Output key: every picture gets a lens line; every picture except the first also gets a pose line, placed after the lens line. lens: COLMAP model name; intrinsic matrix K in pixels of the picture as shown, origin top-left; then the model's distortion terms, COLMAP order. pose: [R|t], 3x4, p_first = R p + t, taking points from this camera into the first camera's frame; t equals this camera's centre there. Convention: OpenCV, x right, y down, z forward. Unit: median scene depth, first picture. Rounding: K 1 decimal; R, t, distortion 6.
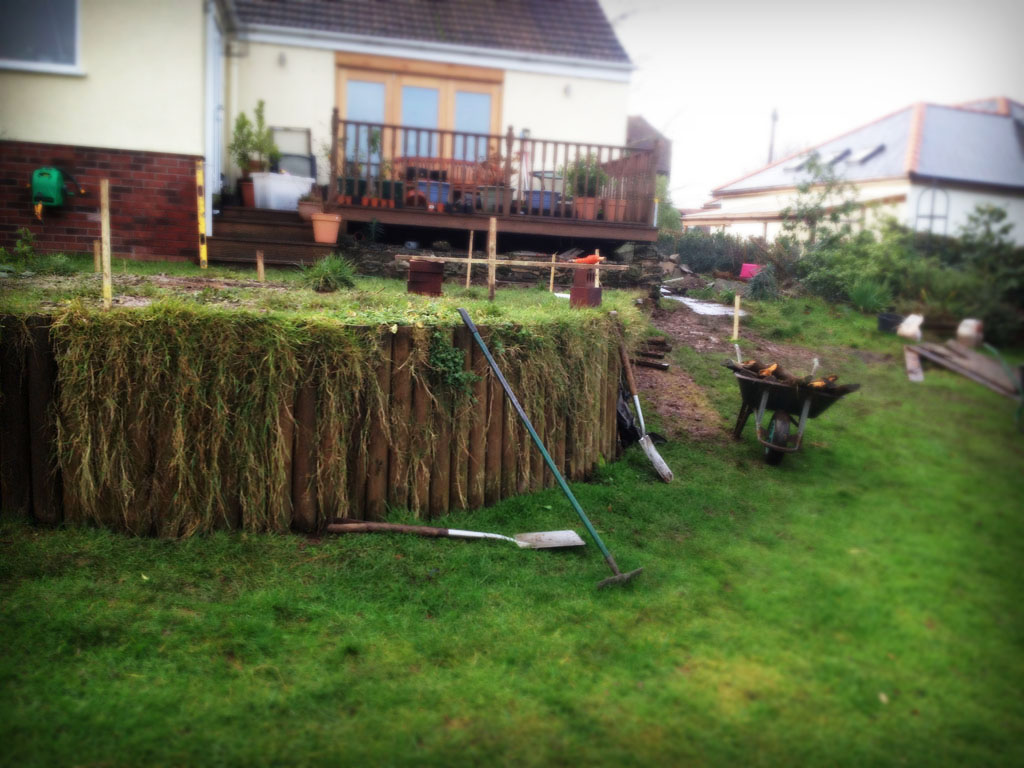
lens RADIAL K [[940.1, 0, 525.1], [0, 940.1, 385.7], [0, 0, 1]] dist [0.222261, -0.491563]
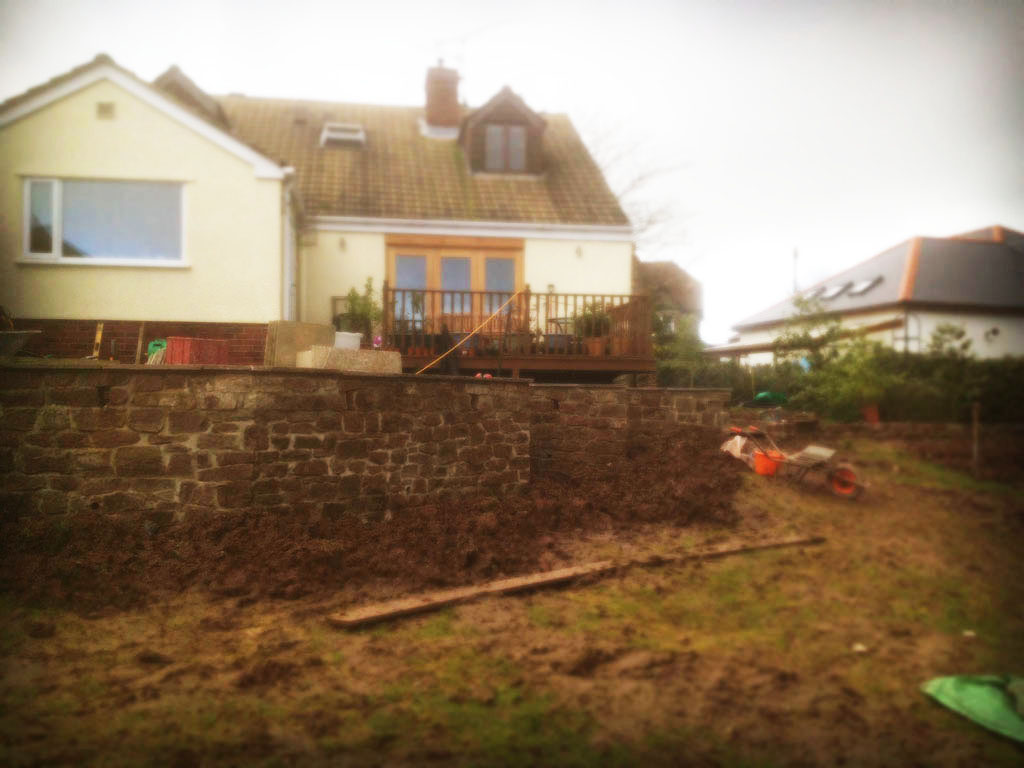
lens RADIAL K [[962.8, 0, 522.9], [0, 962.8, 384.9], [0, 0, 1]] dist [0.223012, -0.503972]
pose [[0.996791, -0.054531, -0.058598, 0.039990], [0.044940, 0.987037, -0.154070, 0.040430], [0.066240, 0.150942, 0.986321, -0.180226]]
